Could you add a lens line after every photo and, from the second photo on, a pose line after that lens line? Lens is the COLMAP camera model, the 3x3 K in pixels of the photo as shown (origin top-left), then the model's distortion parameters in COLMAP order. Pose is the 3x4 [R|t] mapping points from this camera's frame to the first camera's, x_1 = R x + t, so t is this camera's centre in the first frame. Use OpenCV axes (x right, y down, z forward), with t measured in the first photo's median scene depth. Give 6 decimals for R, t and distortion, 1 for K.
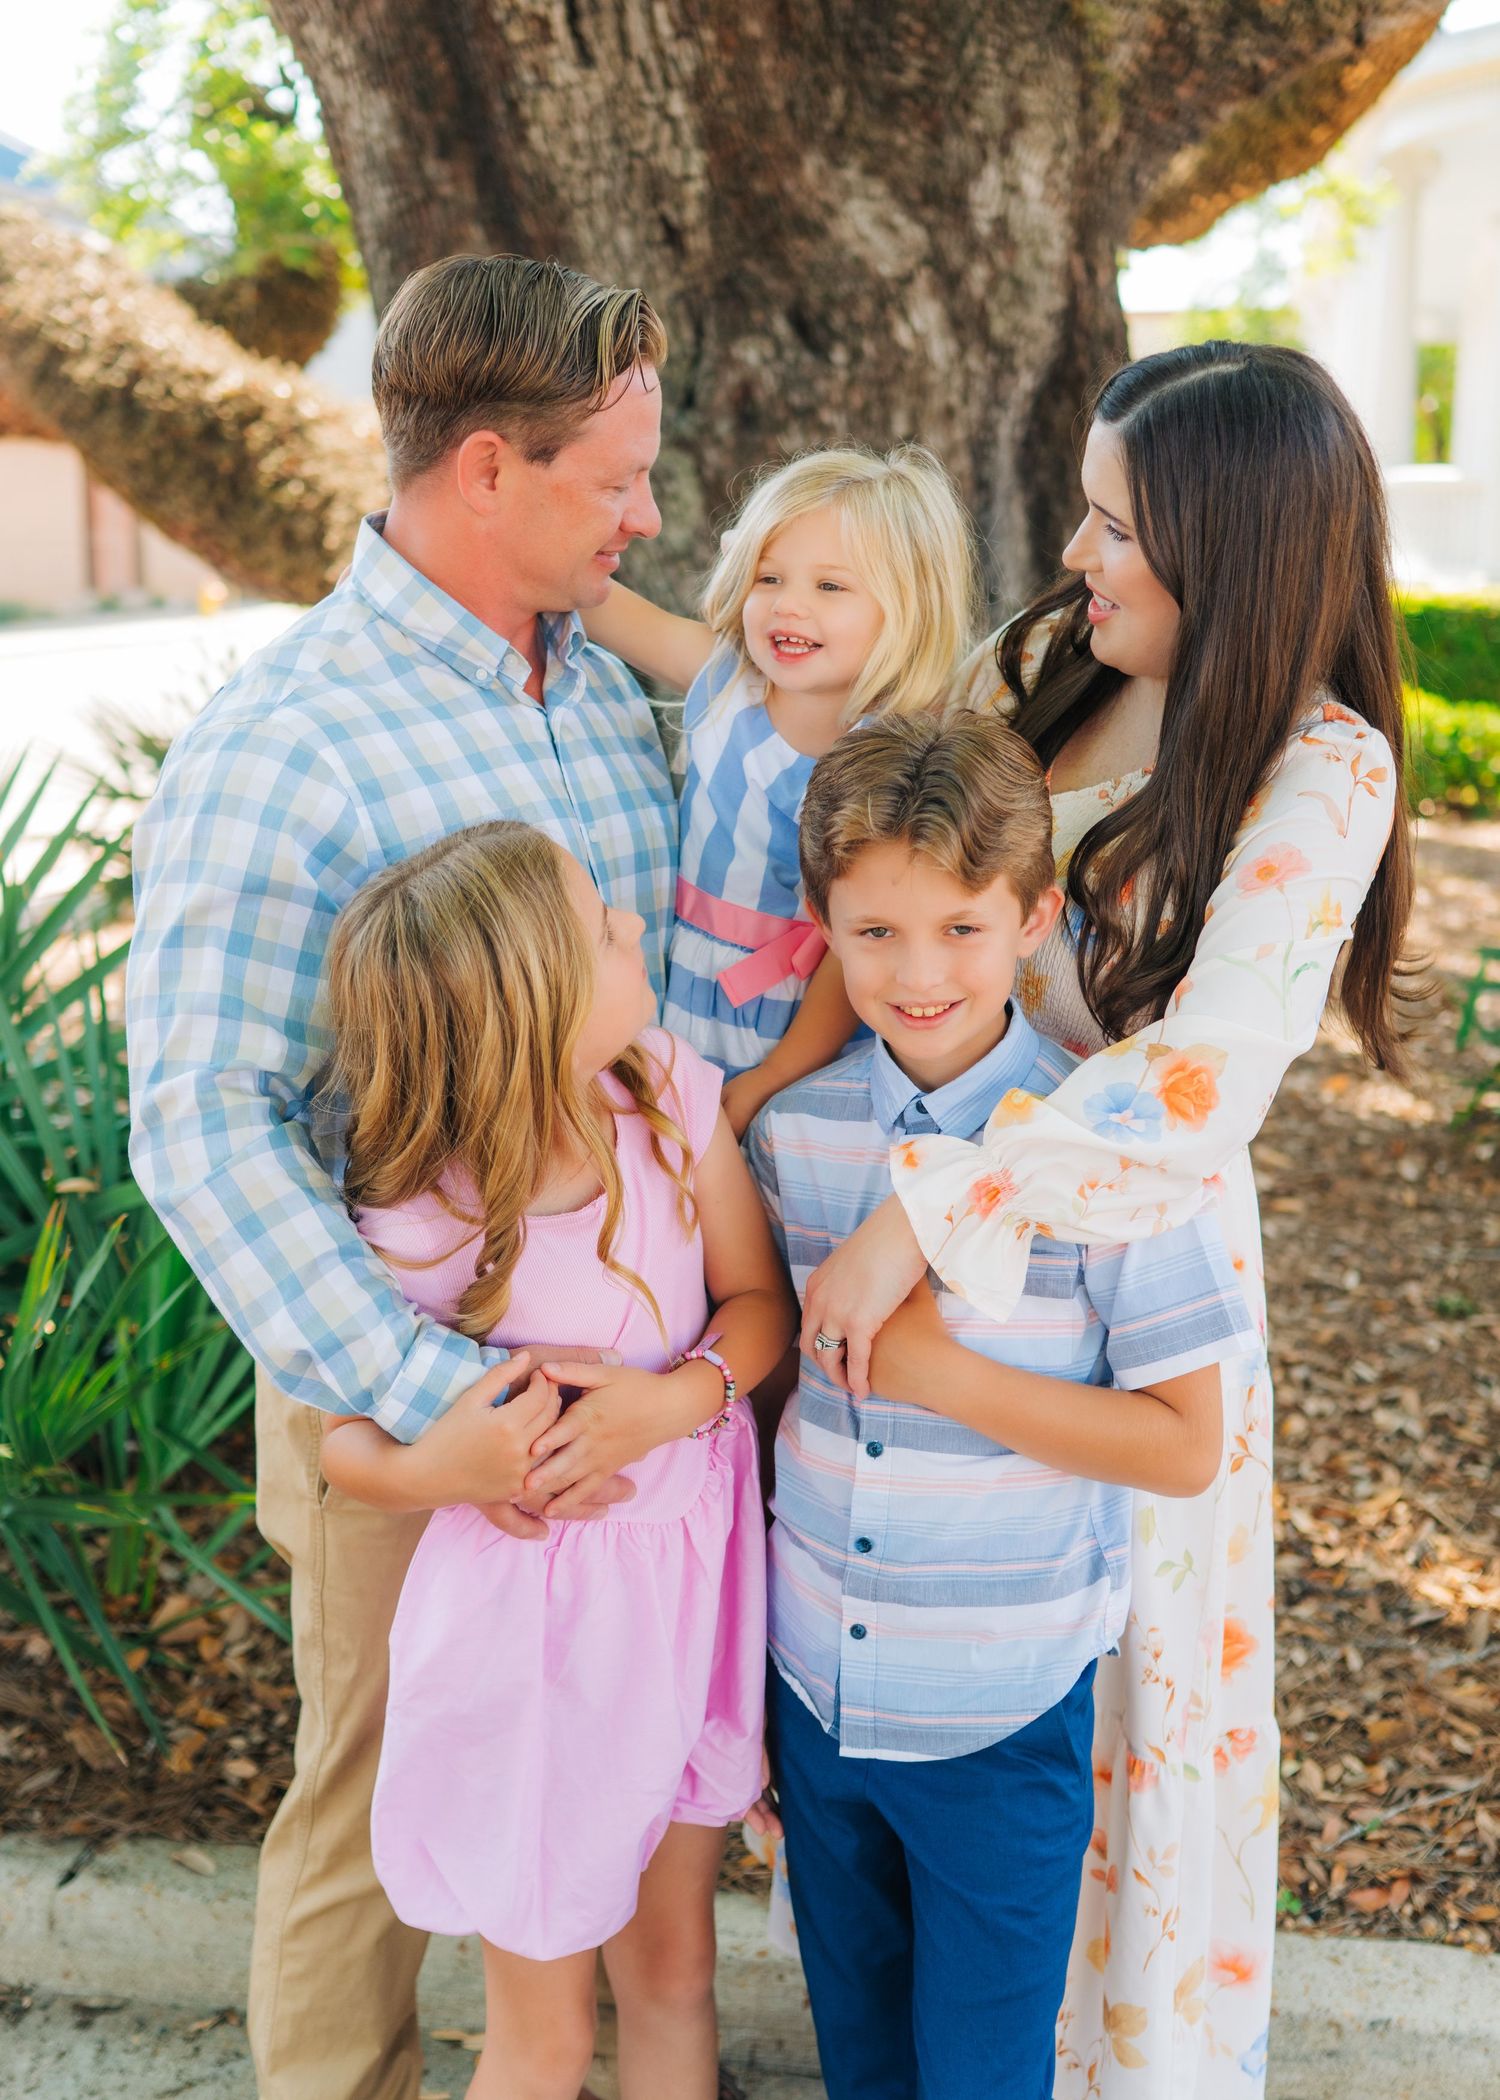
lens RADIAL K [[2325.9, 0, 744.4], [0, 2325.9, 1023.9], [0, 0, 1]] dist [-0.003940, 0.000000]
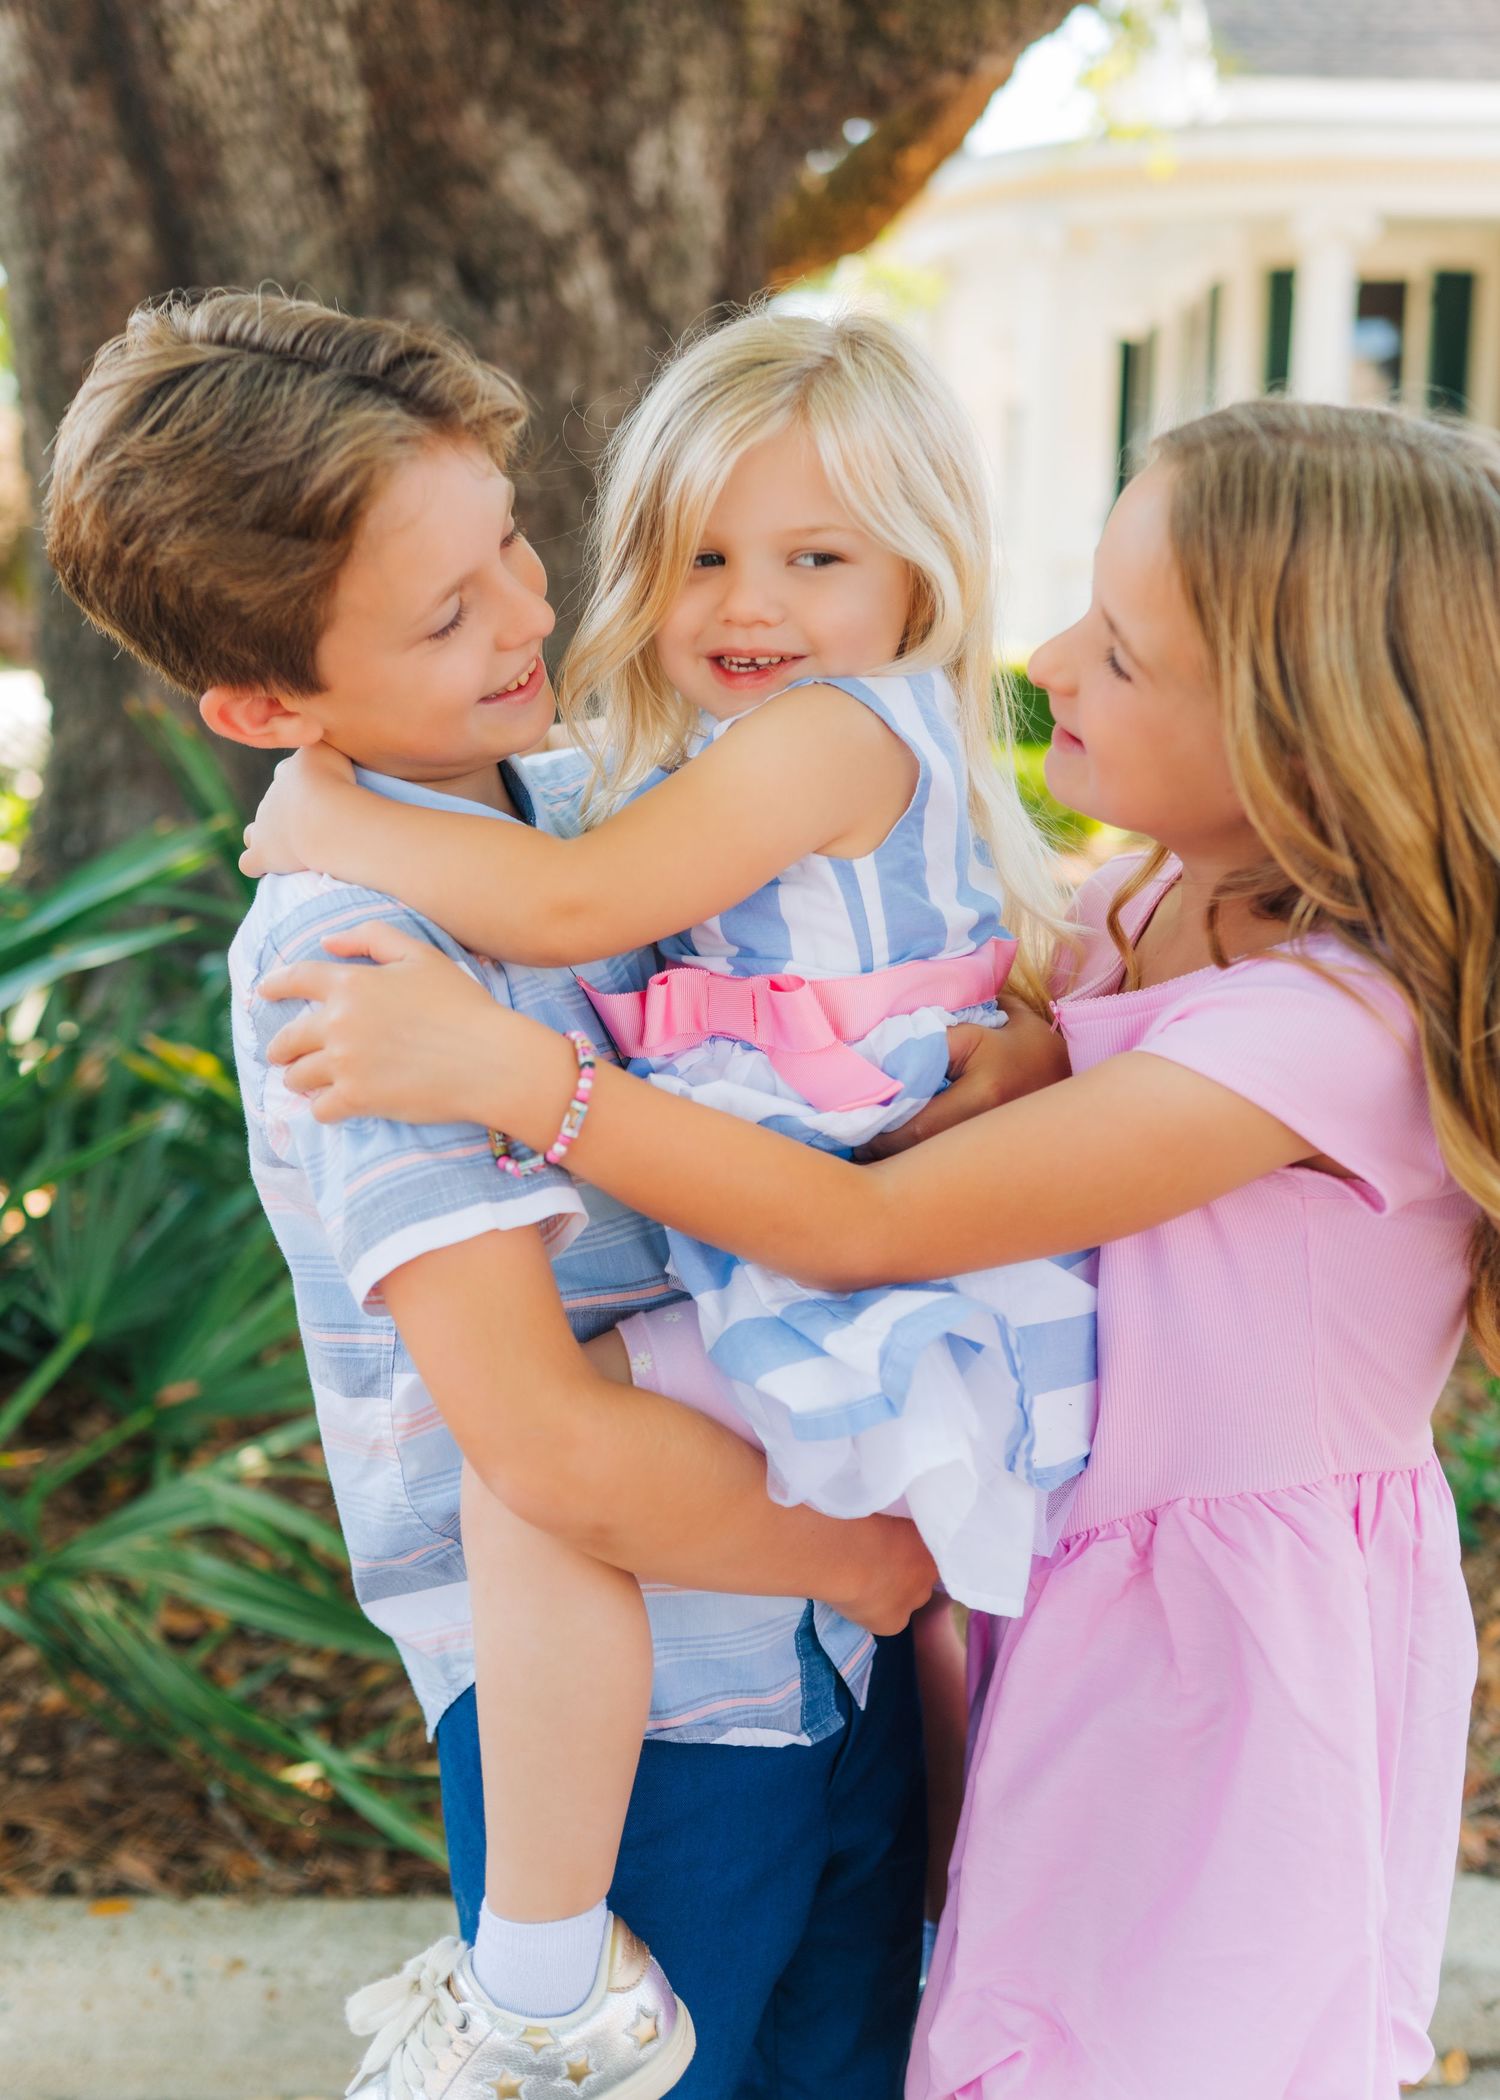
lens RADIAL K [[2181.3, 0, 784.9], [0, 2181.3, 985.5], [0, 0, 1]] dist [-0.005089, 0.000000]
pose [[0.977525, -0.020243, 0.209843, -0.042518], [0.029284, 0.998768, -0.040069, 0.034206], [-0.208774, 0.045314, 0.976914, 0.097865]]
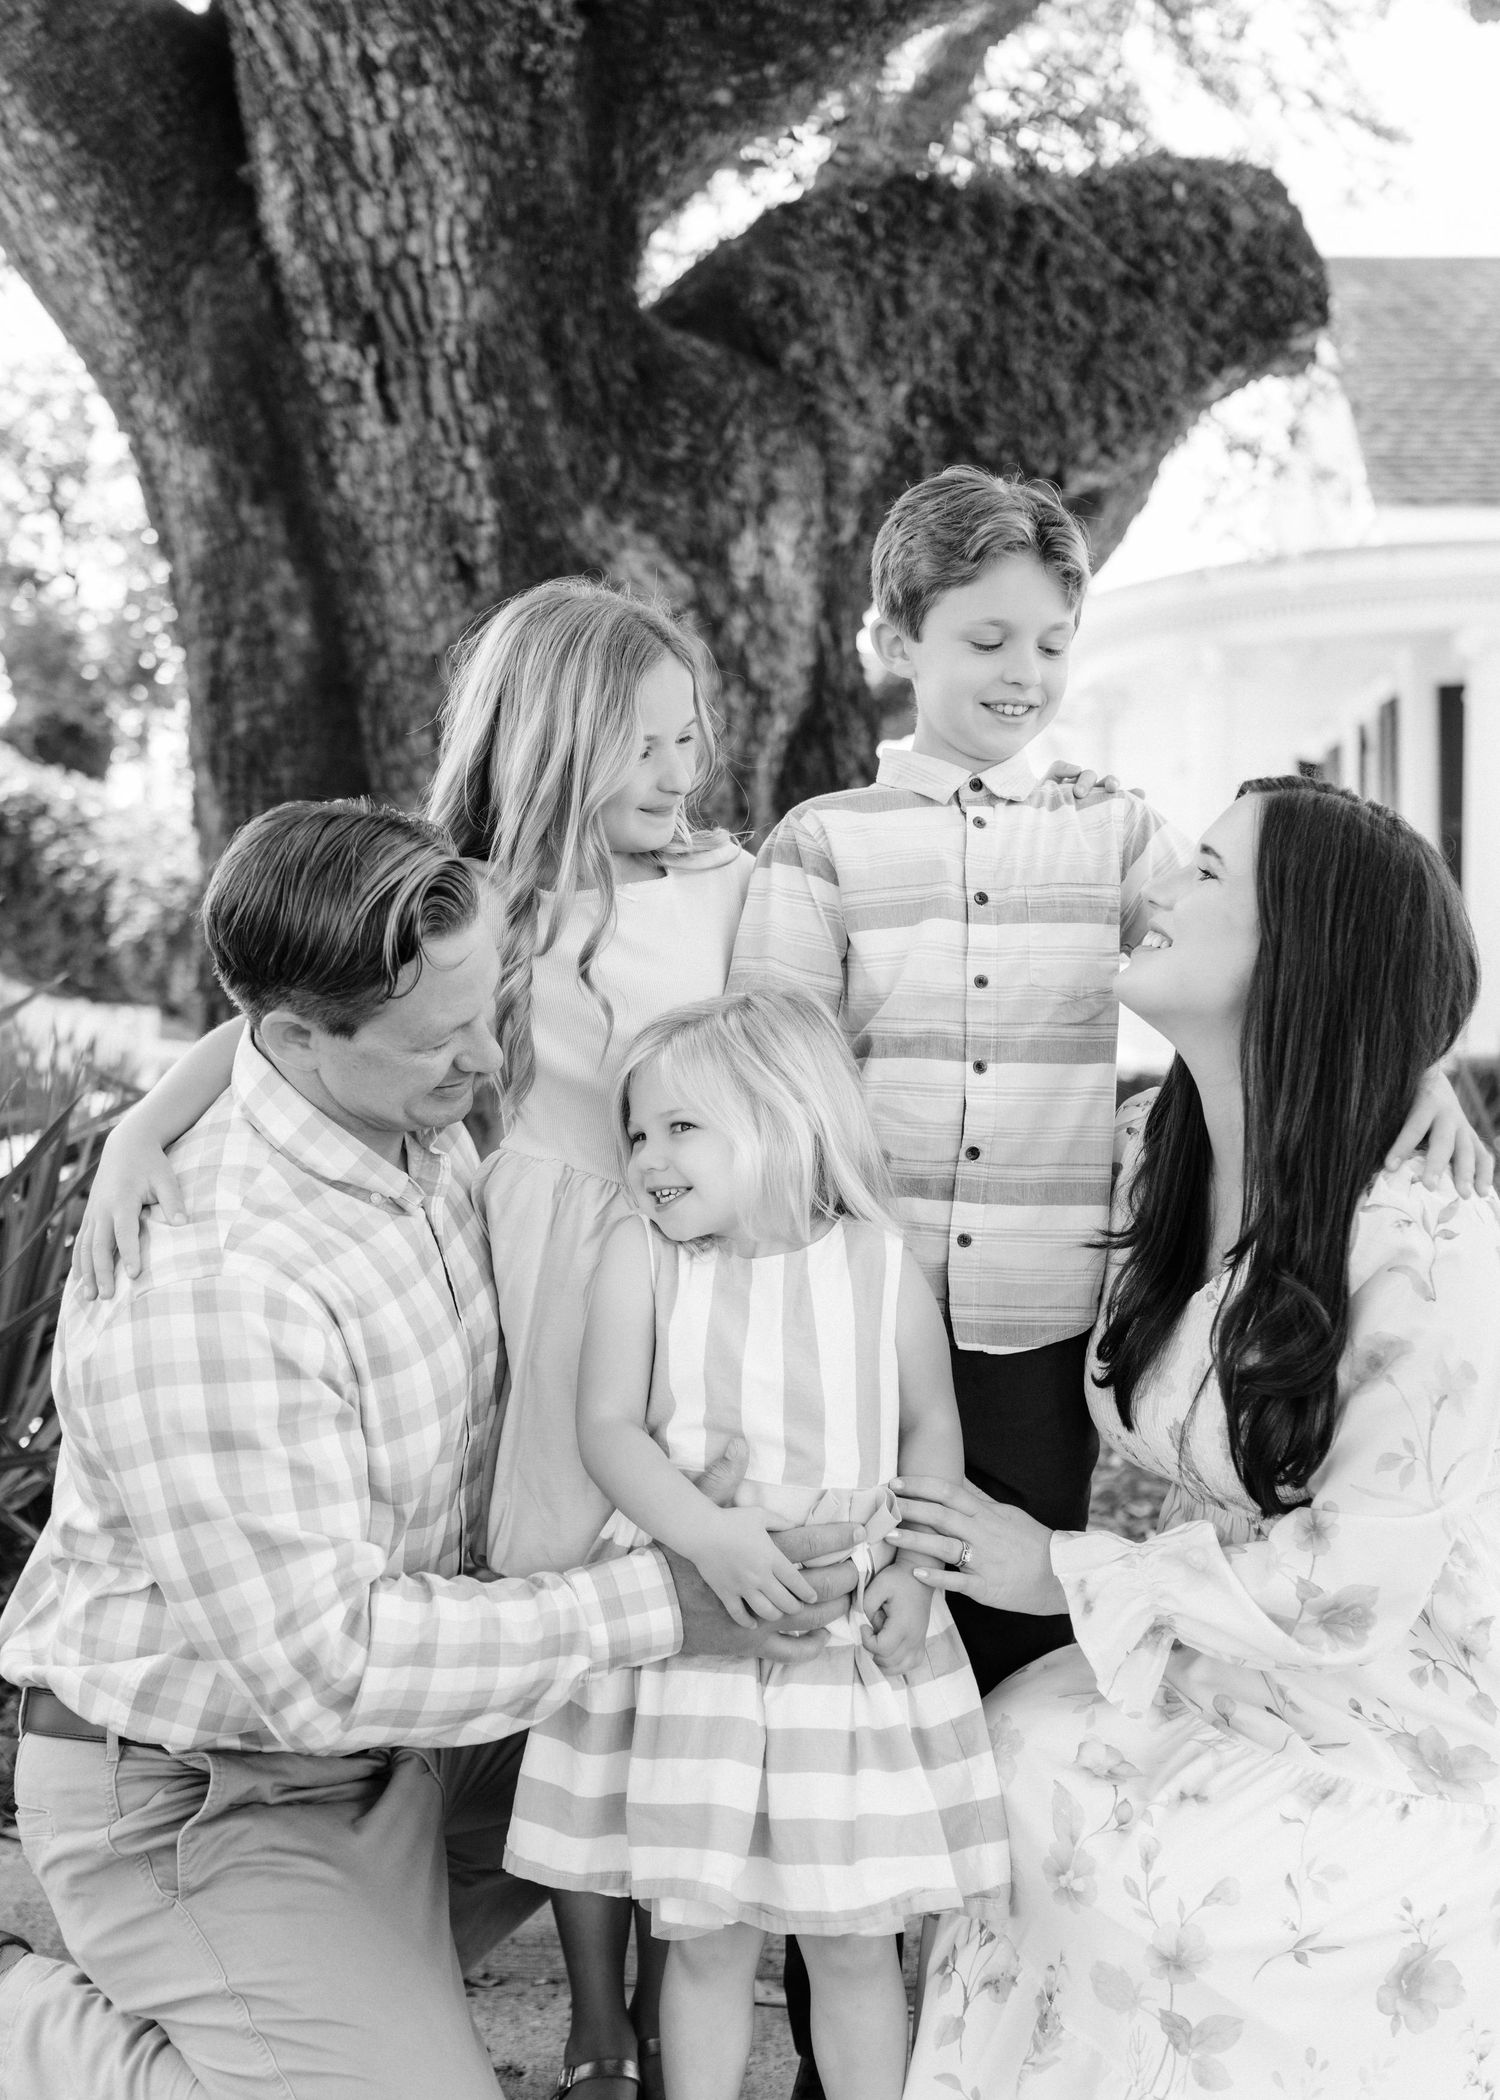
lens RADIAL K [[2318.3, 0, 698.8], [0, 2318.3, 1012.4], [0, 0, 1]] dist [-0.010947, 0.000000]
pose [[0.995388, 0.012976, 0.095047, -0.022184], [0.009401, 0.972846, -0.231264, 0.120225], [-0.095467, 0.231091, 0.968237, -0.030475]]
